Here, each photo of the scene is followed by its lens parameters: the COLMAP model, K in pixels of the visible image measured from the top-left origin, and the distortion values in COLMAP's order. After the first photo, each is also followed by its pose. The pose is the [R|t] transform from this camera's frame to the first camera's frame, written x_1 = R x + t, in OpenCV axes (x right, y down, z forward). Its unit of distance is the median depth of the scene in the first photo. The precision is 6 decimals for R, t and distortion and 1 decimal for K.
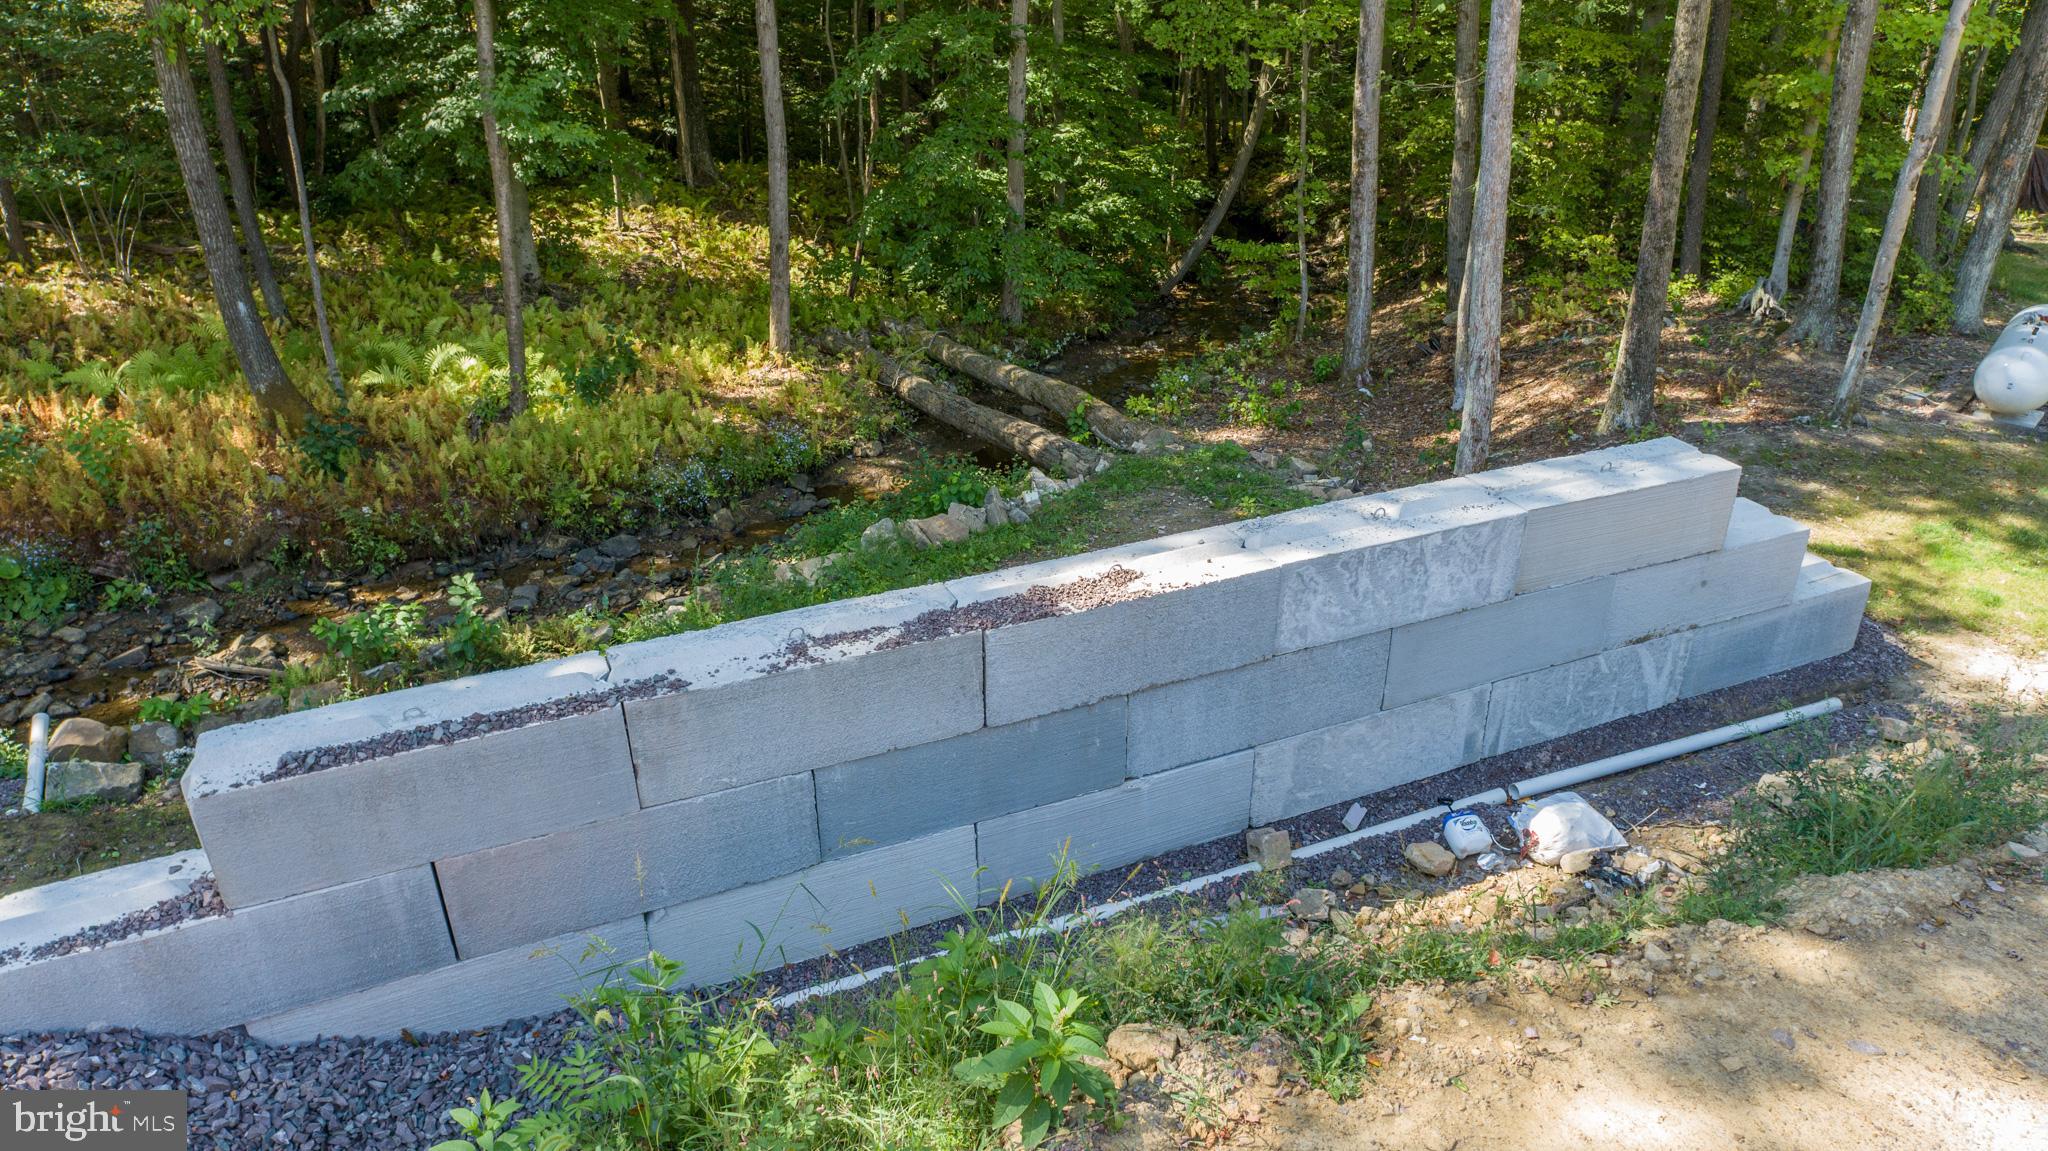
lens RADIAL K [[1384.6, 0, 1022.3], [0, 1384.6, 569.8], [0, 0, 1]] dist [-0.016773, 0.012055]
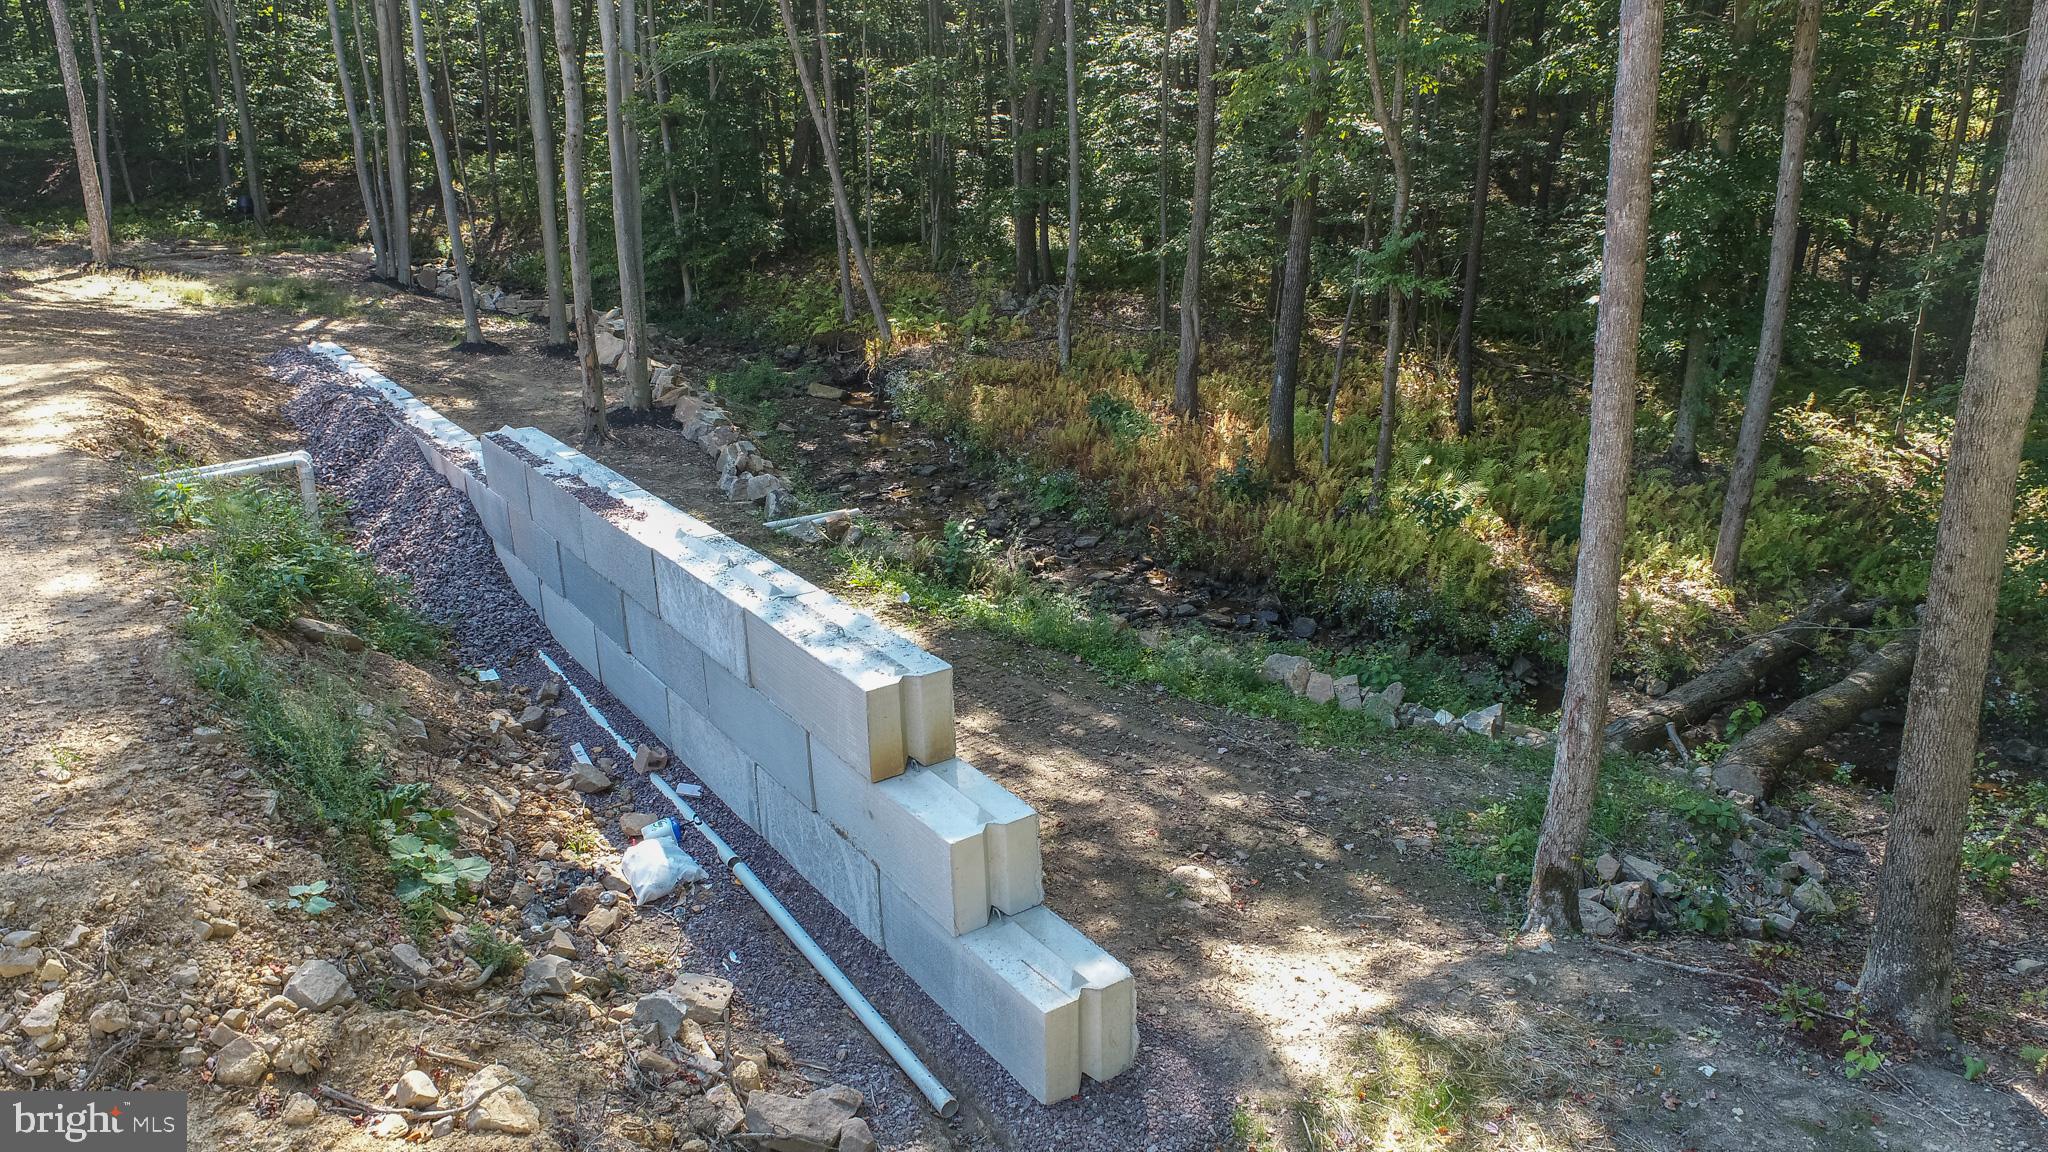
lens RADIAL K [[1384.6, 0, 1022.3], [0, 1384.6, 570.3], [0, 0, 1]] dist [-0.016773, 0.012055]
pose [[0.172577, 0.303760, -0.936988, 1.462316], [-0.414523, 0.885320, 0.210662, -0.404116], [0.893525, 0.352048, 0.278701, 0.878911]]
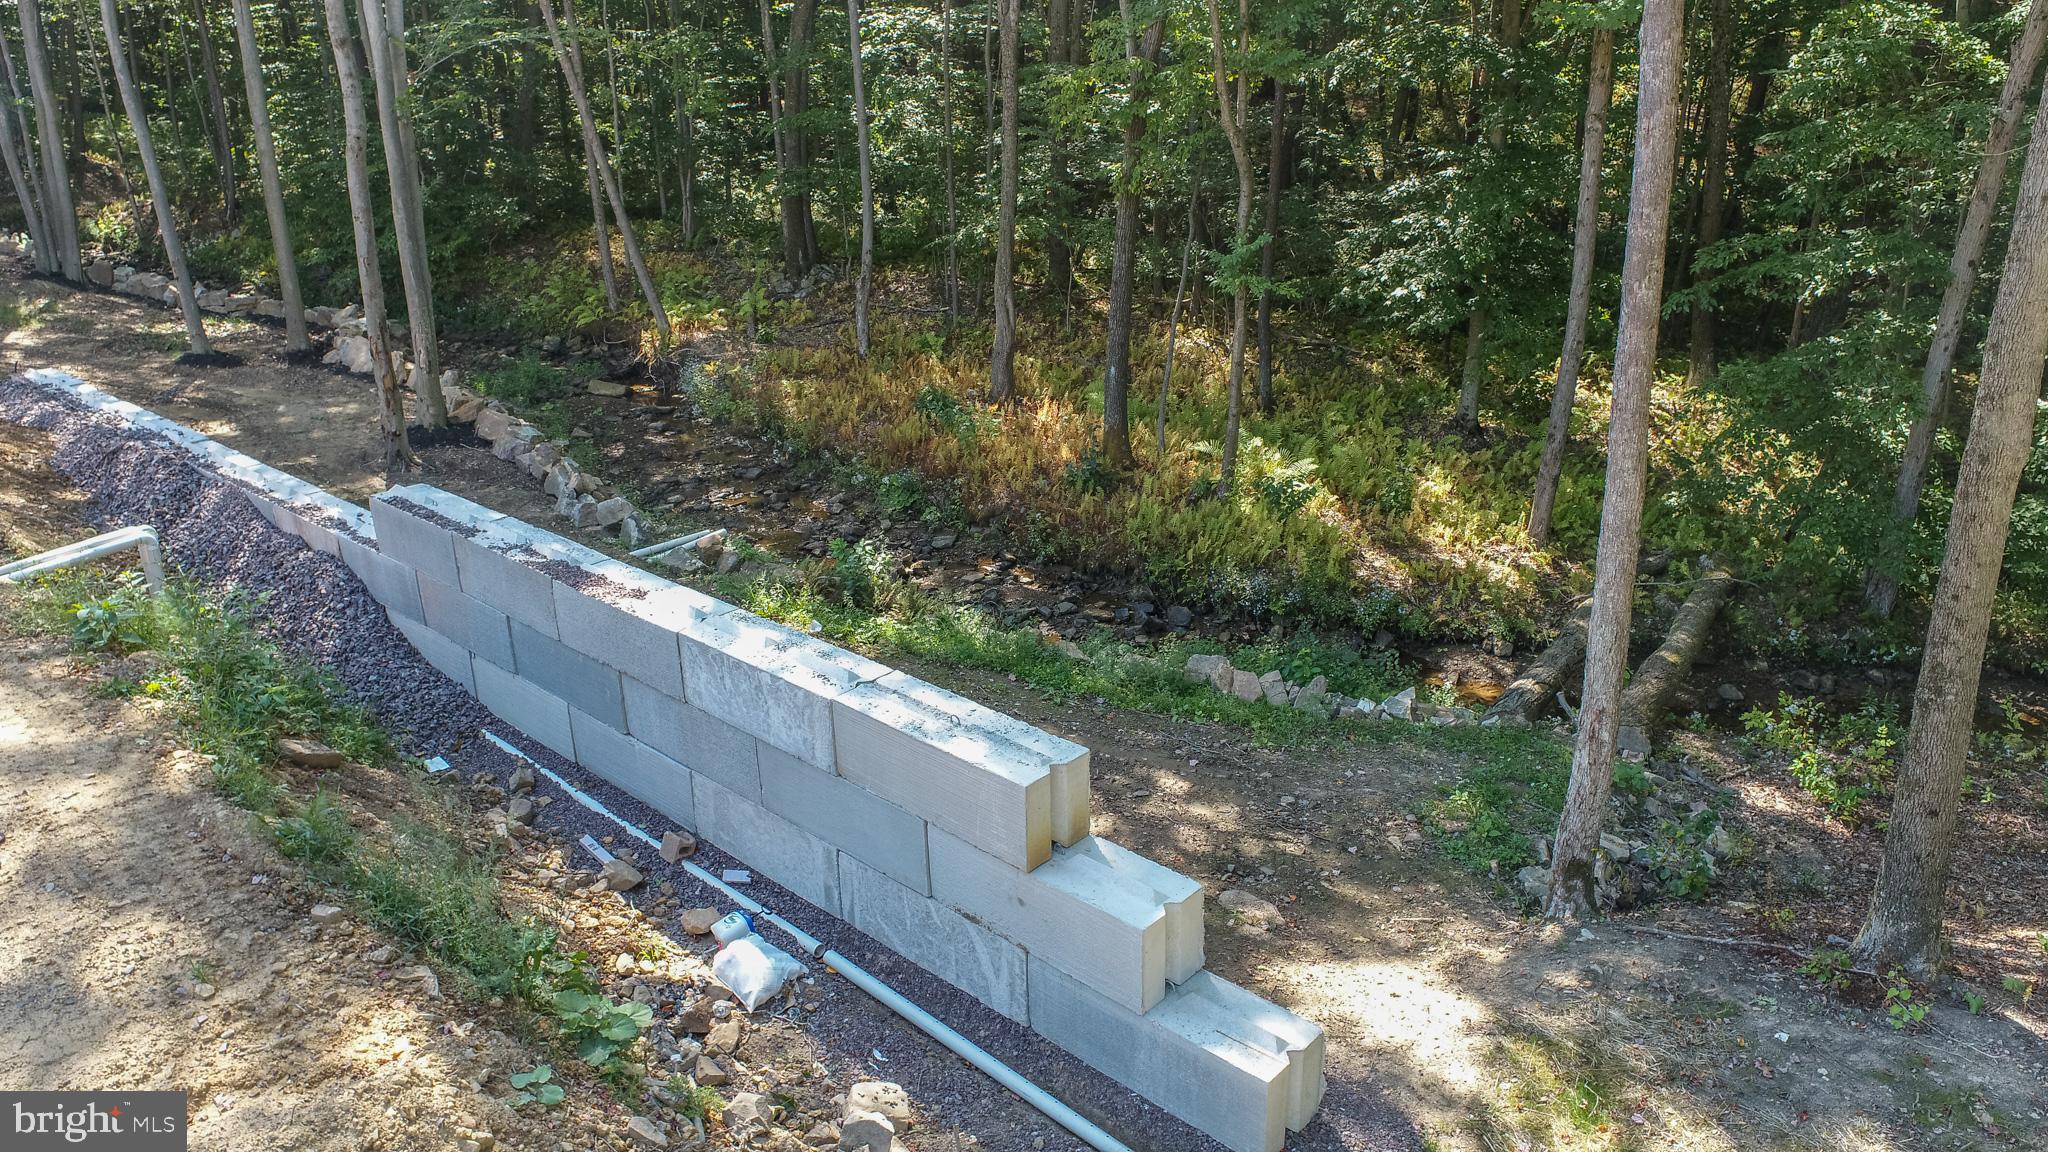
lens RADIAL K [[1384.6, 0, 1022.3], [0, 1384.6, 570.3], [0, 0, 1]] dist [-0.016773, 0.012055]
pose [[0.396144, 0.318840, -0.861052, 1.358009], [-0.390396, 0.907274, 0.156346, -0.371970], [0.831060, 0.274216, 0.483885, 0.561151]]
